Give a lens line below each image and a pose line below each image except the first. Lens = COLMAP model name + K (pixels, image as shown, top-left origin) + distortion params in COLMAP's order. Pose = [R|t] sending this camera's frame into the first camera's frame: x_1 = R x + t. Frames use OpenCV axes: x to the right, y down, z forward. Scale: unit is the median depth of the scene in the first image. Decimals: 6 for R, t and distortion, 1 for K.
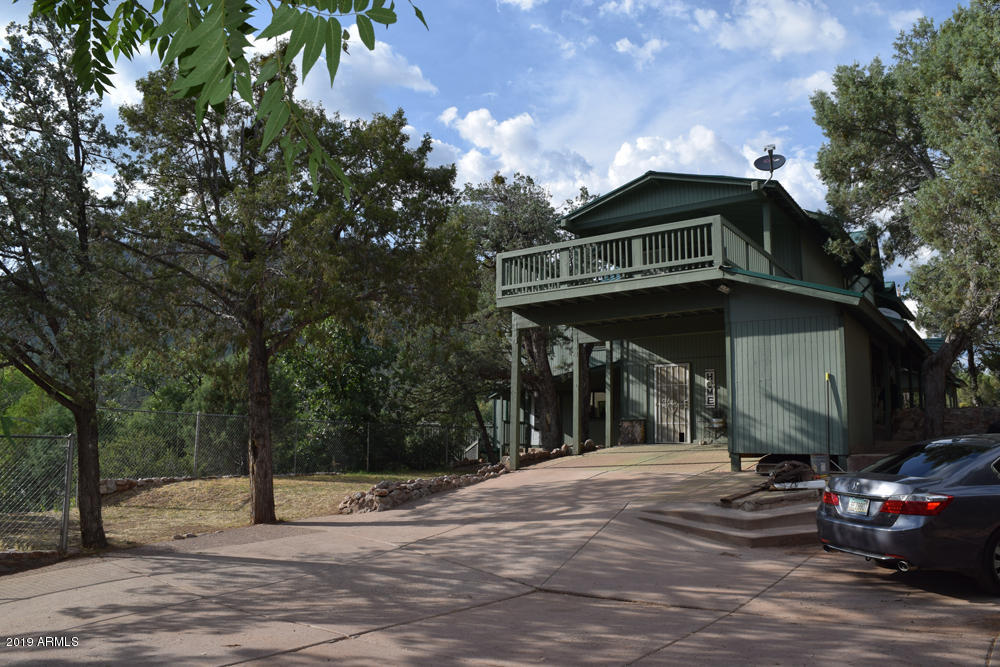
lens RADIAL K [[788.4, 0, 496.9], [0, 788.4, 330.9], [0, 0, 1]] dist [-0.095383, 0.023779]
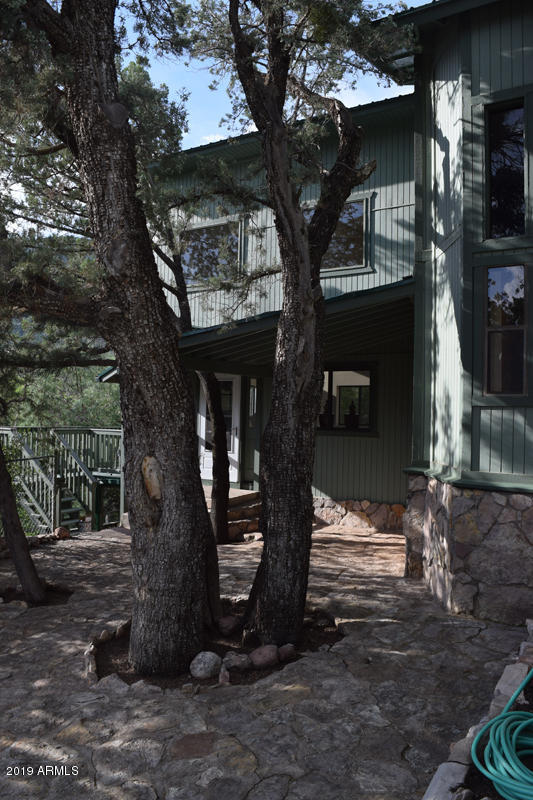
lens RADIAL K [[630.7, 0, 266.5], [0, 630.7, 400.0], [0, 0, 1]] dist [-0.095383, 0.023779]
pose [[0.999692, 0.006362, 0.023977, 0.120848], [-0.009433, 0.991440, 0.130224, 0.075556], [-0.022944, -0.130410, 0.991195, 0.998219]]
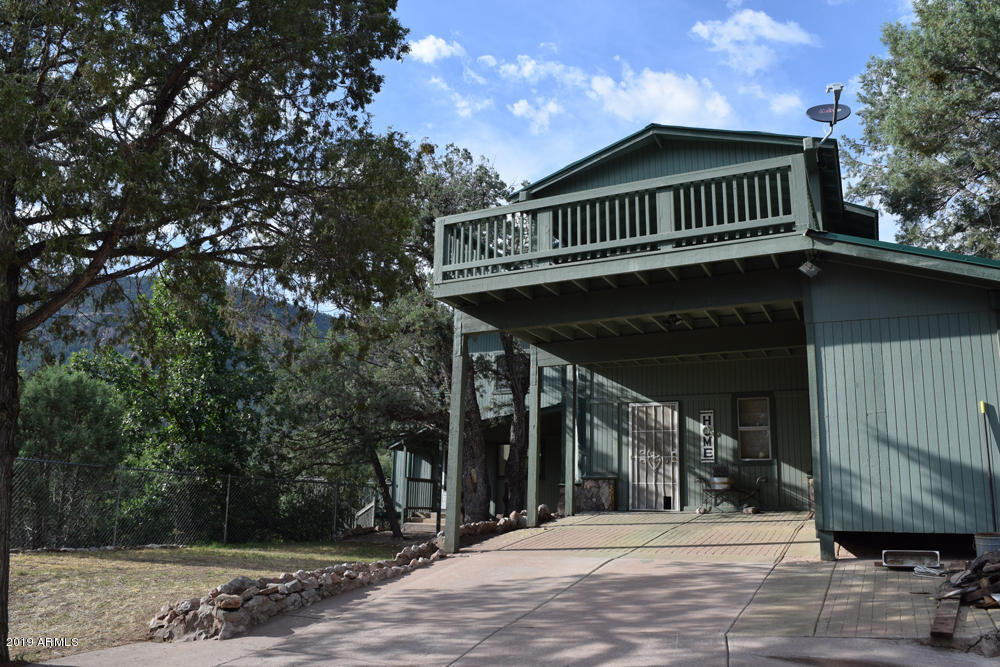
lens RADIAL K [[788.4, 0, 496.9], [0, 788.4, 330.9], [0, 0, 1]] dist [-0.095383, 0.023779]
pose [[0.988616, 0.043568, 0.144012, -0.034350], [-0.032638, 0.996465, -0.077405, 0.038505], [-0.146875, 0.071823, 0.986544, 0.300467]]
